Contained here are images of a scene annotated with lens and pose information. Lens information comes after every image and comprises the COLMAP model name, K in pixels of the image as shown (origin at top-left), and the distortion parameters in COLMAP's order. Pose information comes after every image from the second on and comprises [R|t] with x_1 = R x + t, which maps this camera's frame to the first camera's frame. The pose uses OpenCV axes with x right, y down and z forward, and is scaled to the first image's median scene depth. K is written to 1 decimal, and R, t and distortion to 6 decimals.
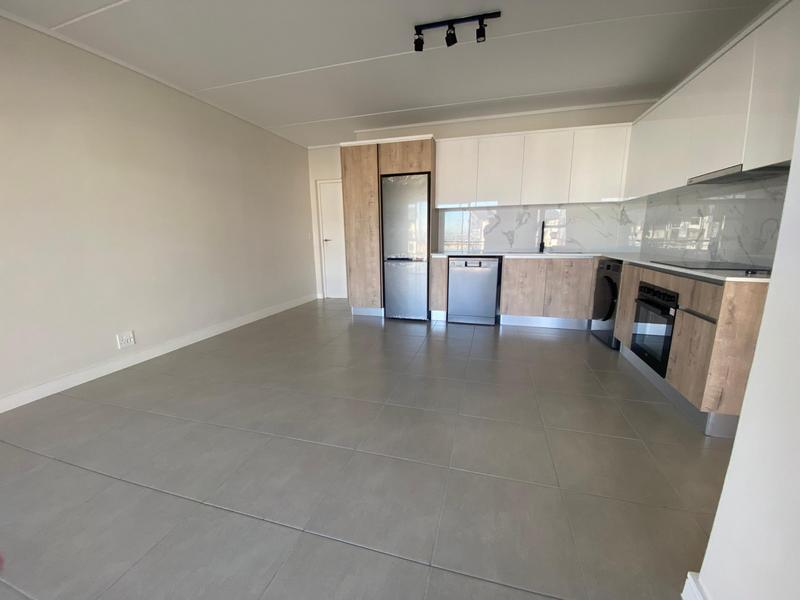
lens RADIAL K [[320.0, 0, 386.2], [0, 320.0, 300.5], [0, 0, 1]] dist [-0.011376, -0.000249]
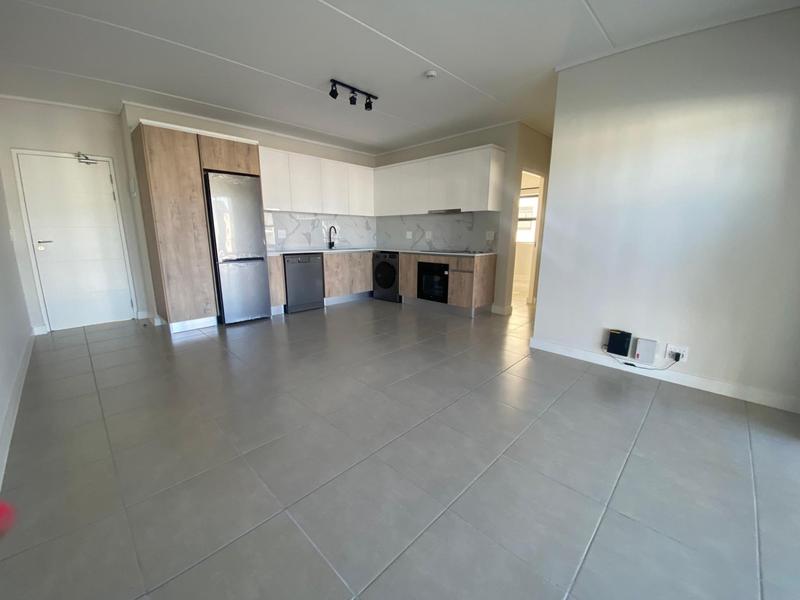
lens RADIAL K [[324.1, 0, 404.1], [0, 324.1, 307.3], [0, 0, 1]] dist [-0.053539, -0.000182]
pose [[0.447607, -0.176154, 0.876708, -0.633642], [0.159990, 0.980362, 0.115297, -0.018656], [-0.879802, 0.088657, 0.467000, 0.119784]]
